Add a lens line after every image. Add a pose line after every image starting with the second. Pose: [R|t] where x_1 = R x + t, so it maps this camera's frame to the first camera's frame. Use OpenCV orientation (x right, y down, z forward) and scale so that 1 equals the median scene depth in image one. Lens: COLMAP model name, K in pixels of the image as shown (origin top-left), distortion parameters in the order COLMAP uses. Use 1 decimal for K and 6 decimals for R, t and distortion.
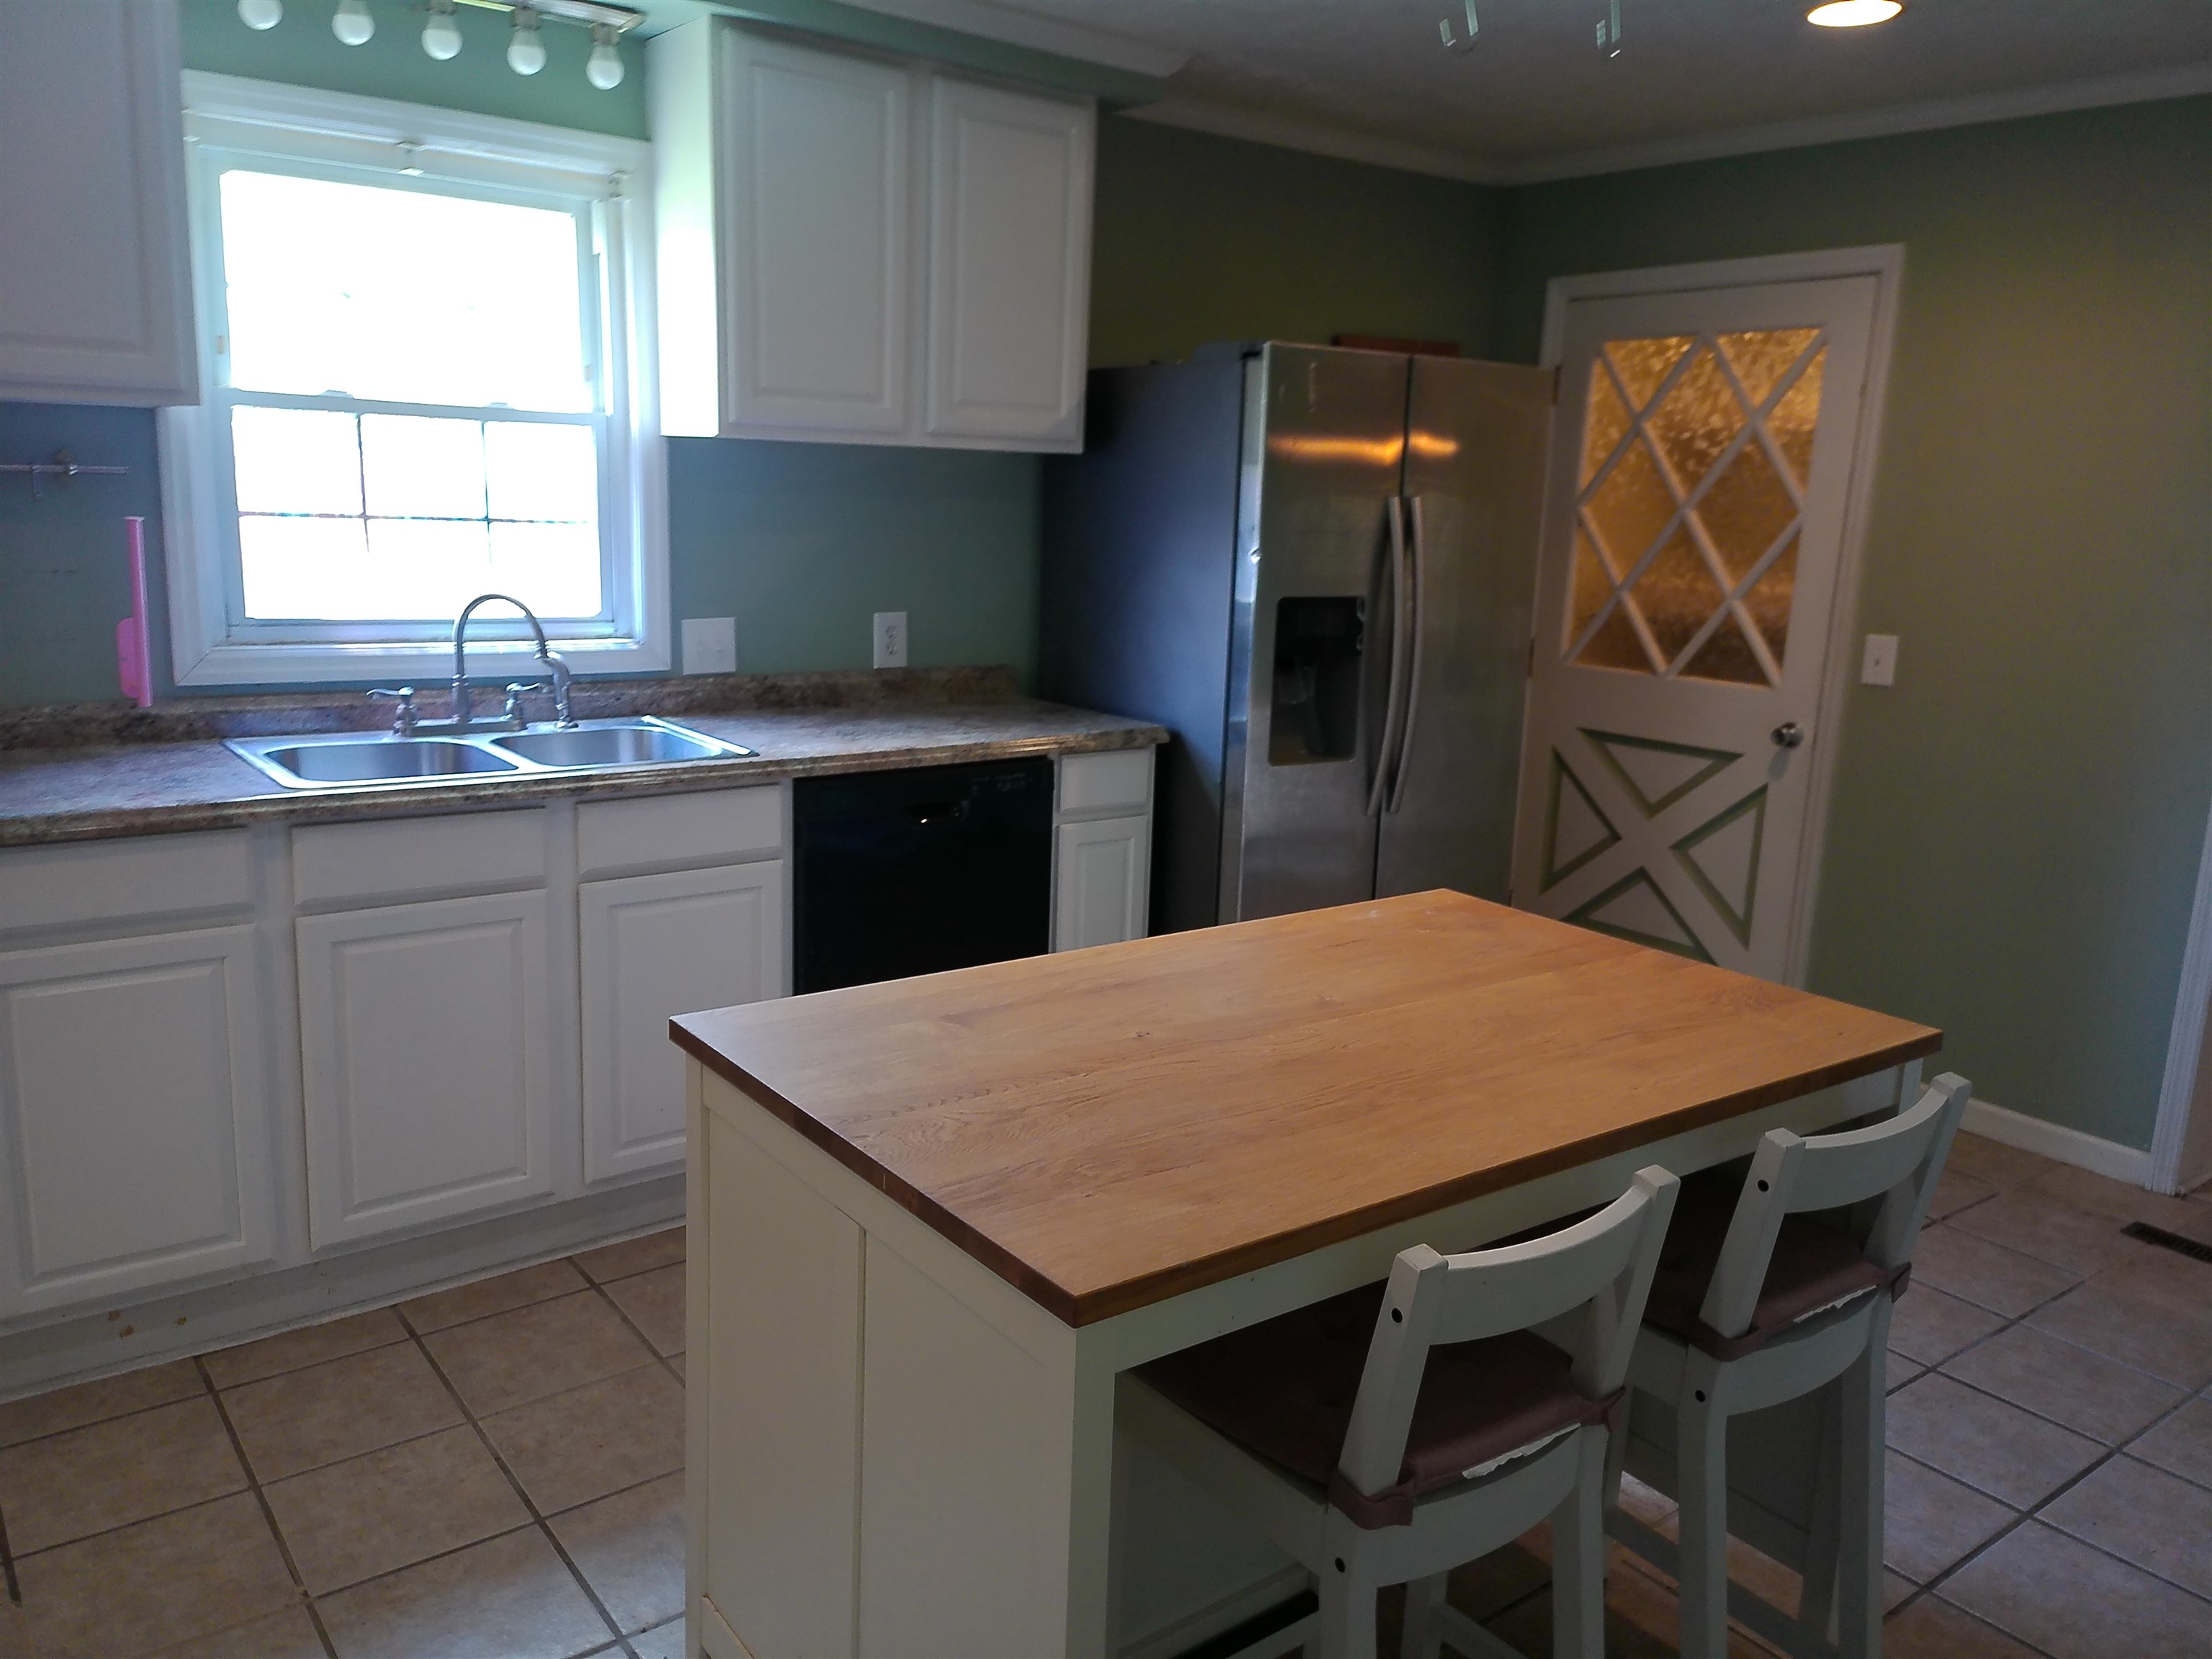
lens RADIAL K [[1639.8, 0, 1113.6], [0, 1639.8, 833.0], [0, 0, 1]] dist [0.120716, -0.118899]
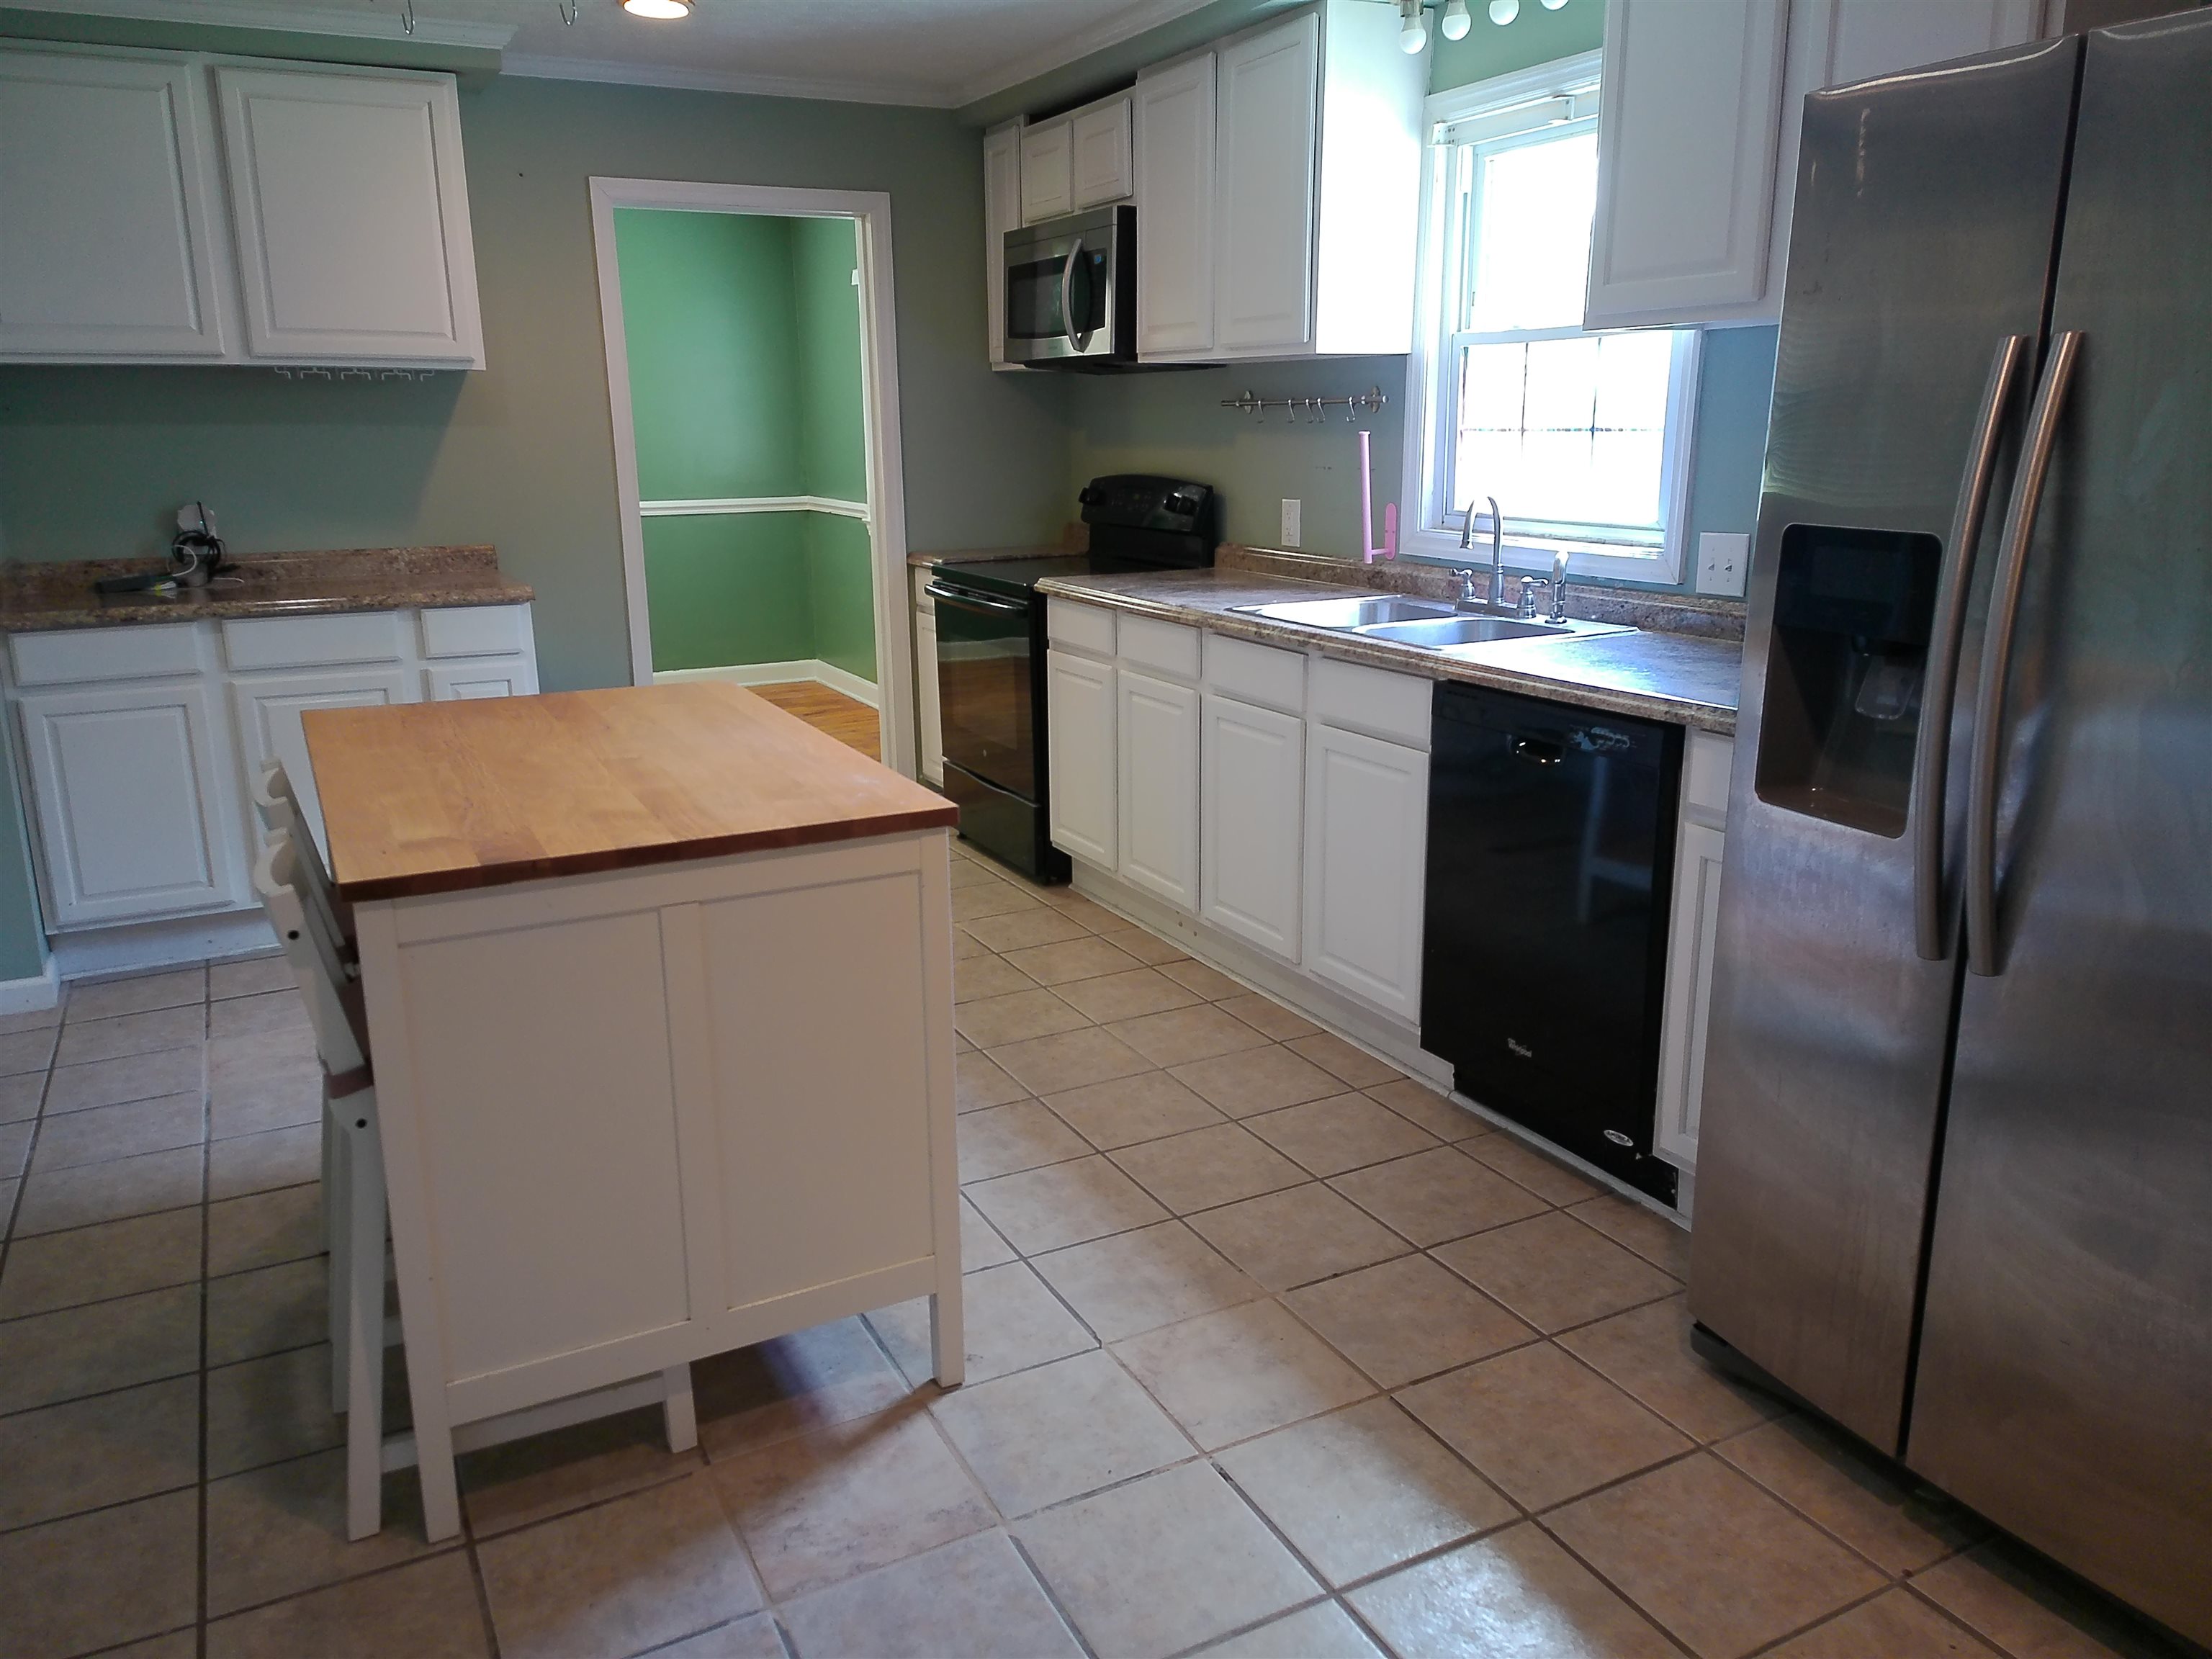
lens RADIAL K [[1639.8, 0, 1060.7], [0, 1639.8, 793.8], [0, 0, 1]] dist [0.120716, -0.118899]
pose [[-0.200244, 0.188254, -0.961490, 0.823917], [-0.199754, 0.952908, 0.228176, -0.146395], [0.959167, 0.237752, -0.153210, 0.935047]]
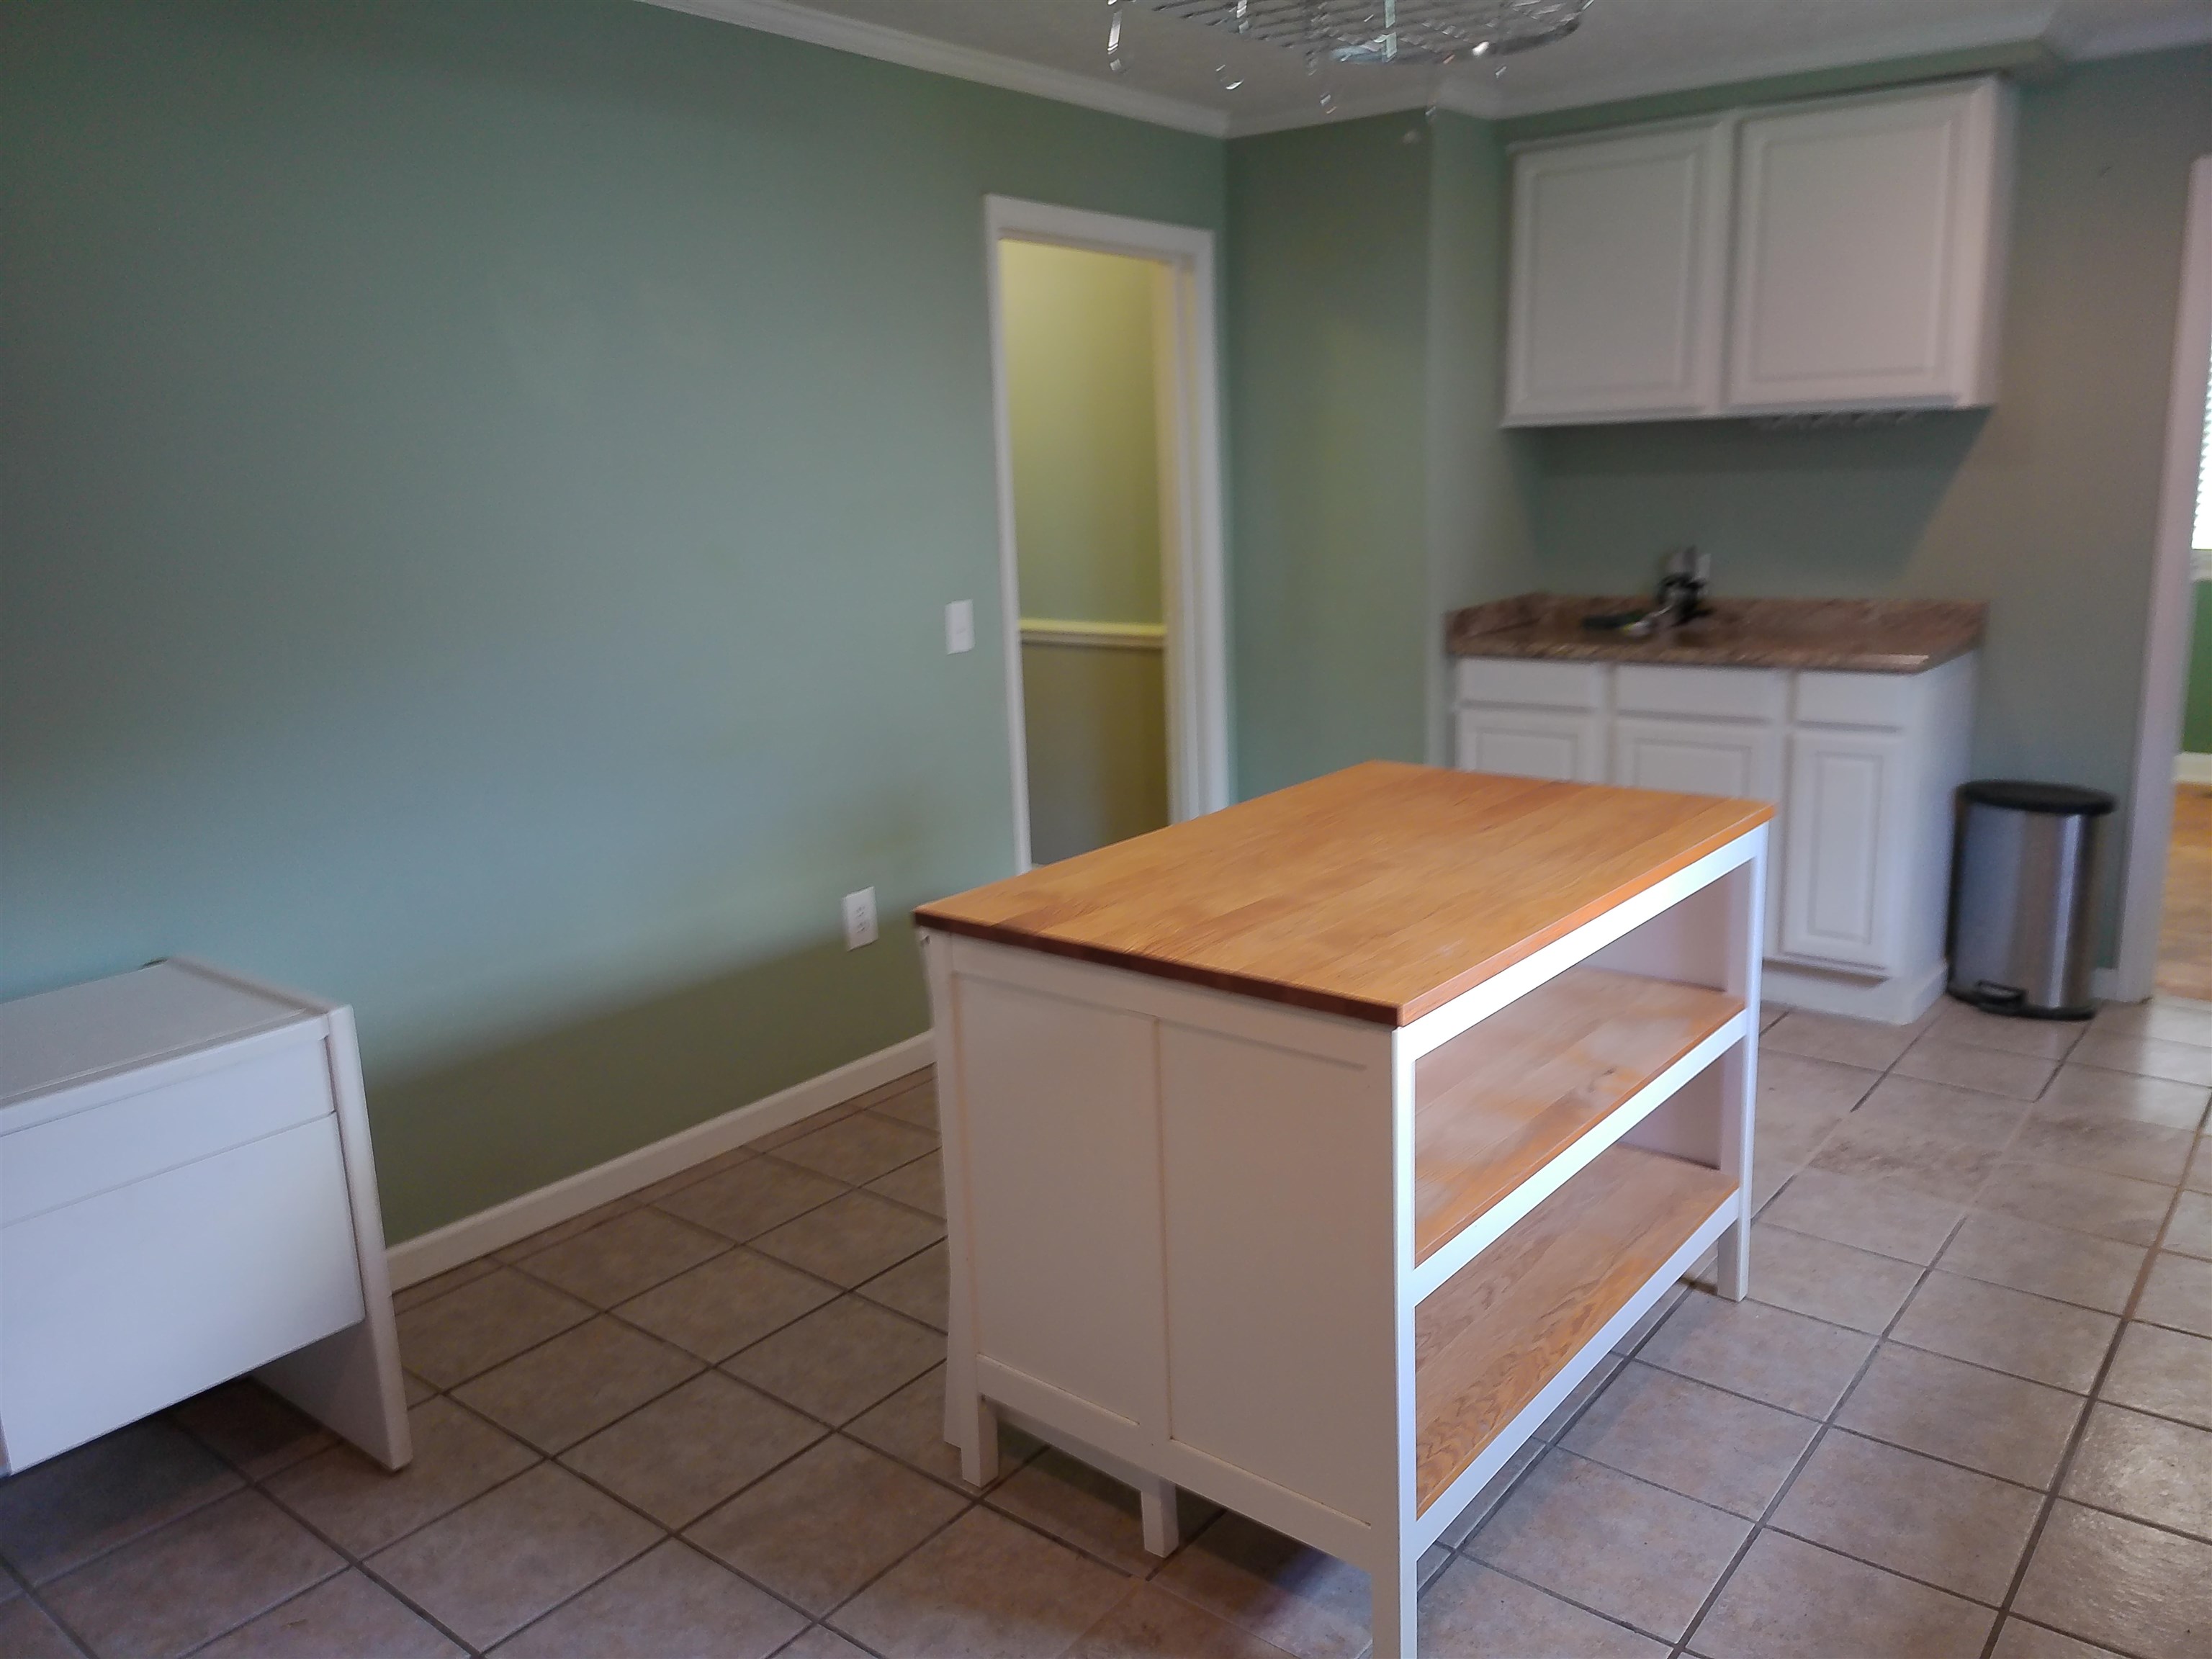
lens RADIAL K [[1639.8, 0, 1153.6], [0, 1639.8, 809.6], [0, 0, 1]] dist [0.120716, -0.118899]
pose [[-0.968880, 0.044135, -0.243566, 0.373833], [-0.058029, 0.916058, 0.396826, -0.257234], [0.240634, 0.398611, -0.884988, 1.245174]]
